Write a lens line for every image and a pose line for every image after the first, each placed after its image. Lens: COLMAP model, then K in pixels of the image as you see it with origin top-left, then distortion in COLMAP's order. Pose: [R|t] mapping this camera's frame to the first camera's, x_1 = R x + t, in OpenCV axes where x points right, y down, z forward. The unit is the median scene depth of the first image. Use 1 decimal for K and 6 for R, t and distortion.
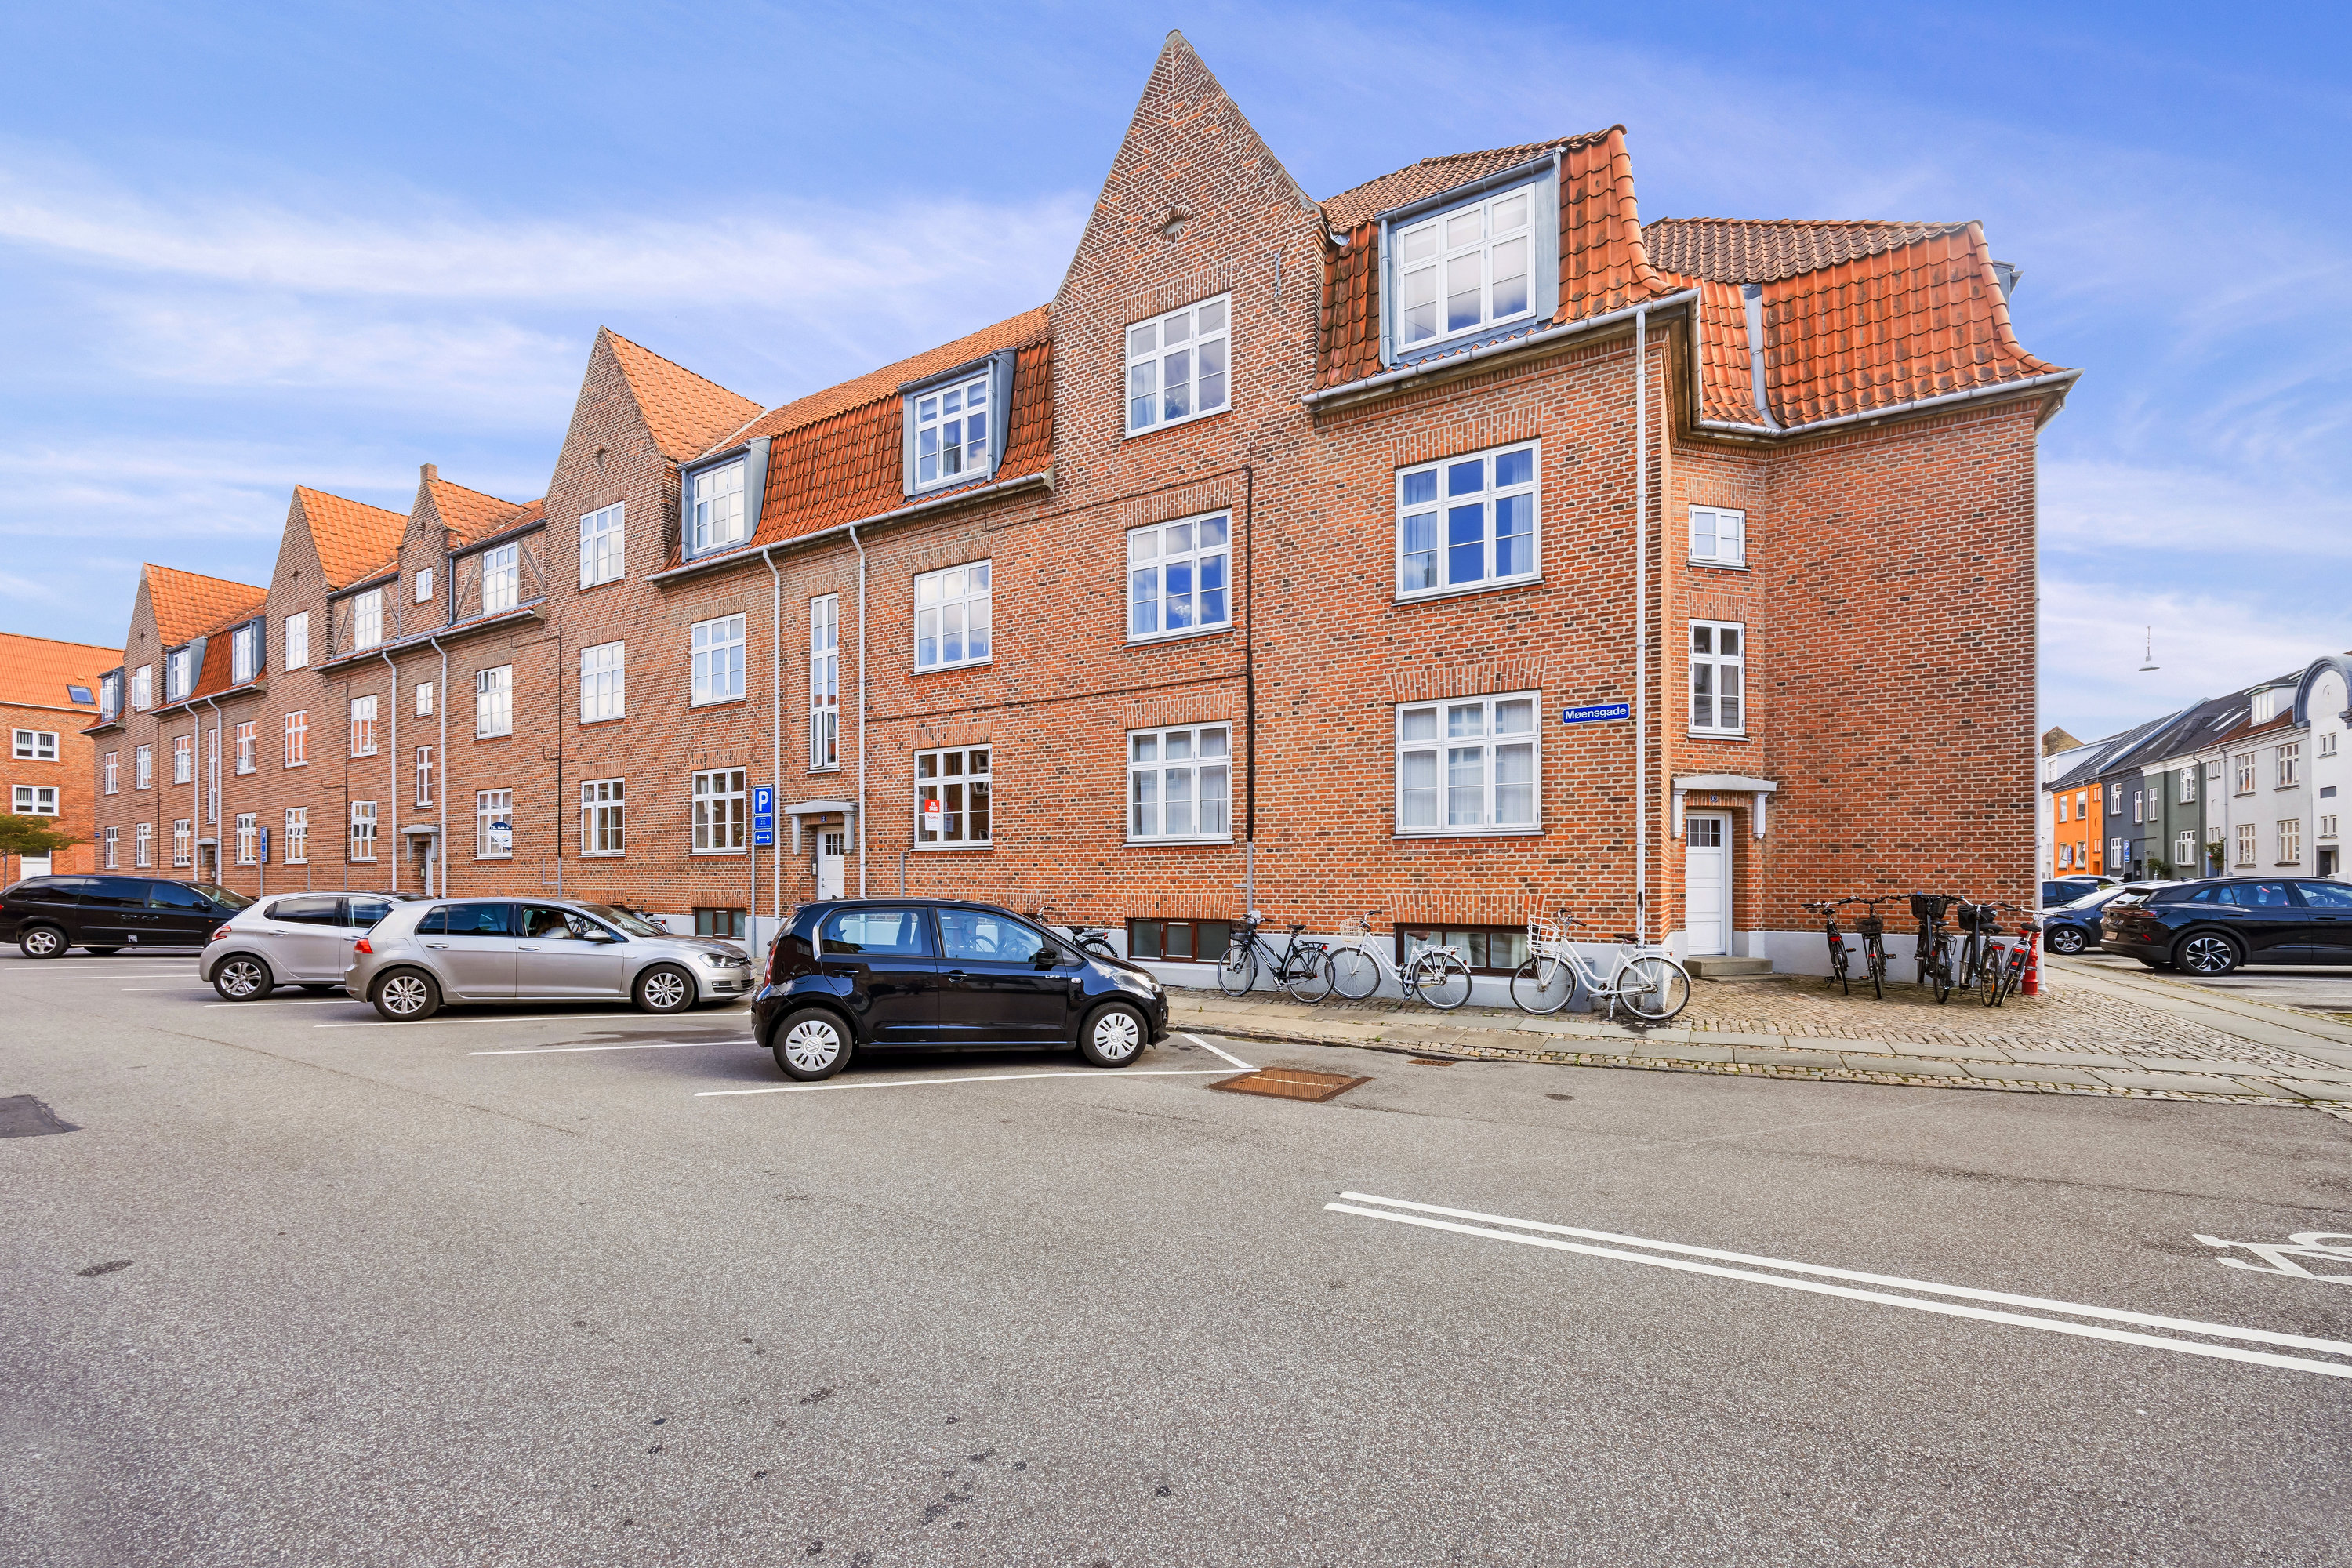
lens RADIAL K [[937.9, 0, 1175.1], [0, 937.9, 876.9], [0, 0, 1]] dist [-0.000983, -0.000451]
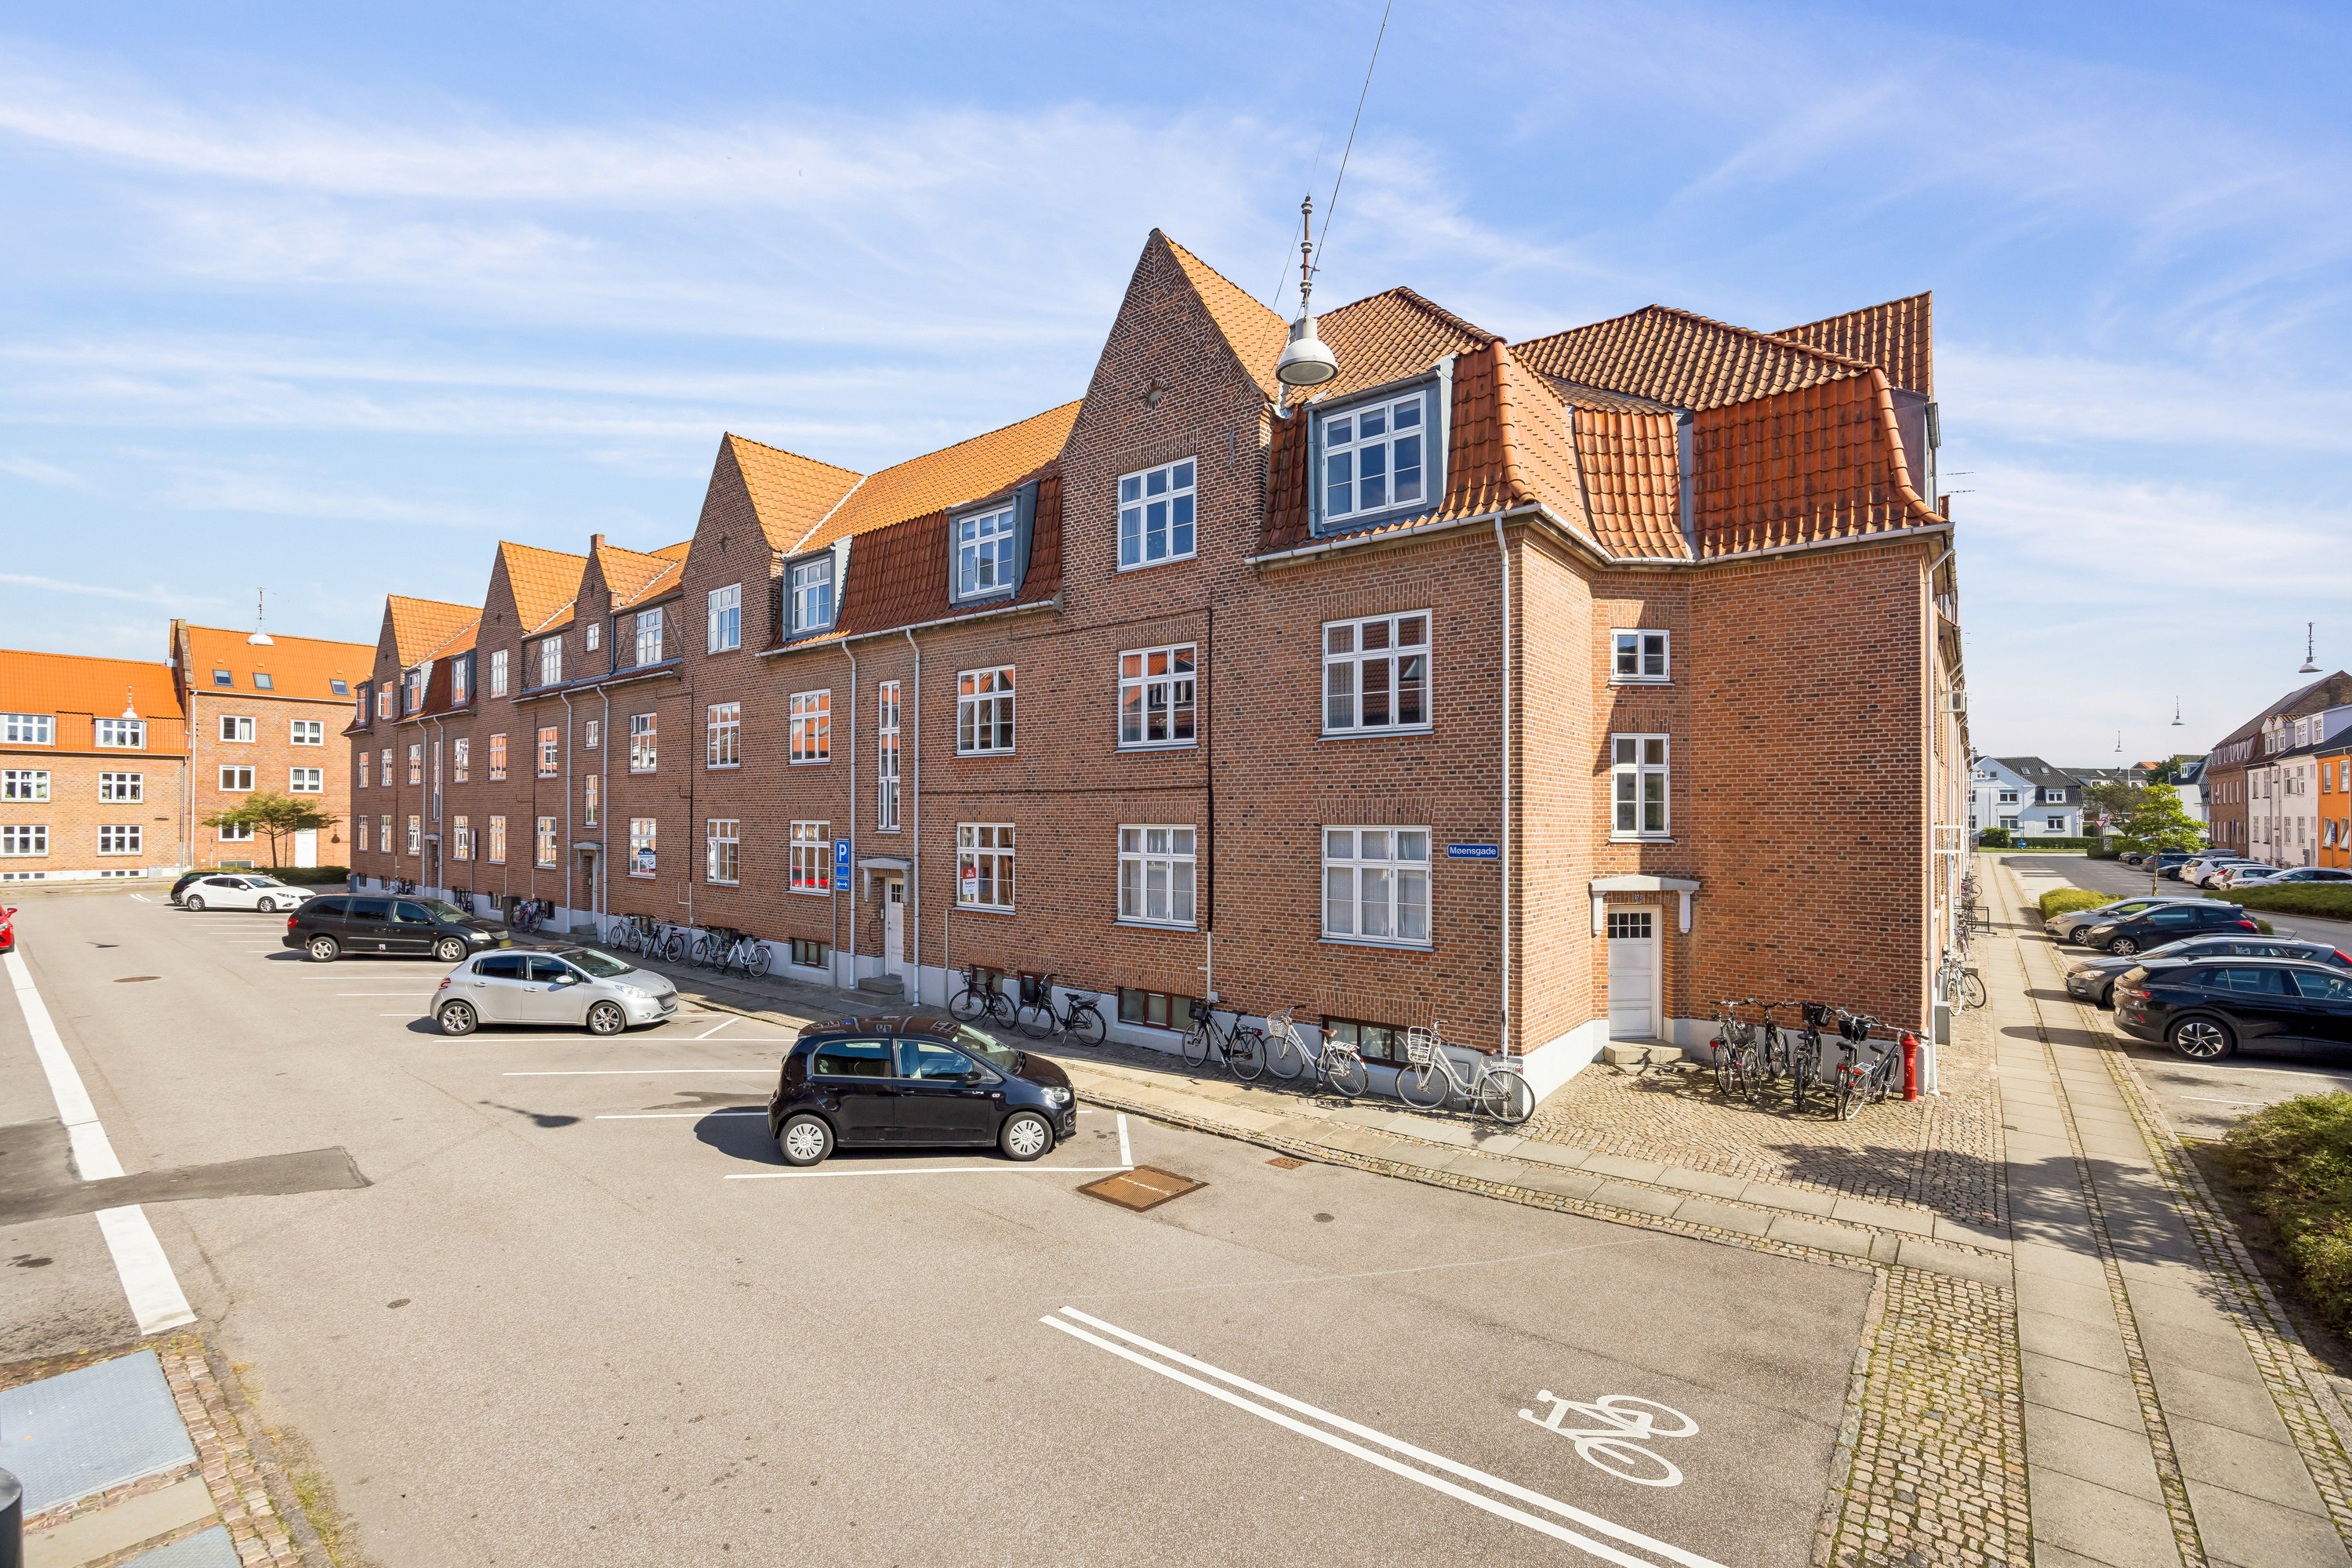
lens RADIAL K [[1018.2, 0, 1182.7], [0, 1018.2, 795.4], [0, 0, 1]] dist [-0.022656, 0.001115]
pose [[0.987416, -0.000580, -0.158142, 0.239877], [-0.001154, 0.999940, -0.010871, -0.187490], [0.158139, 0.010917, 0.987357, -0.243273]]
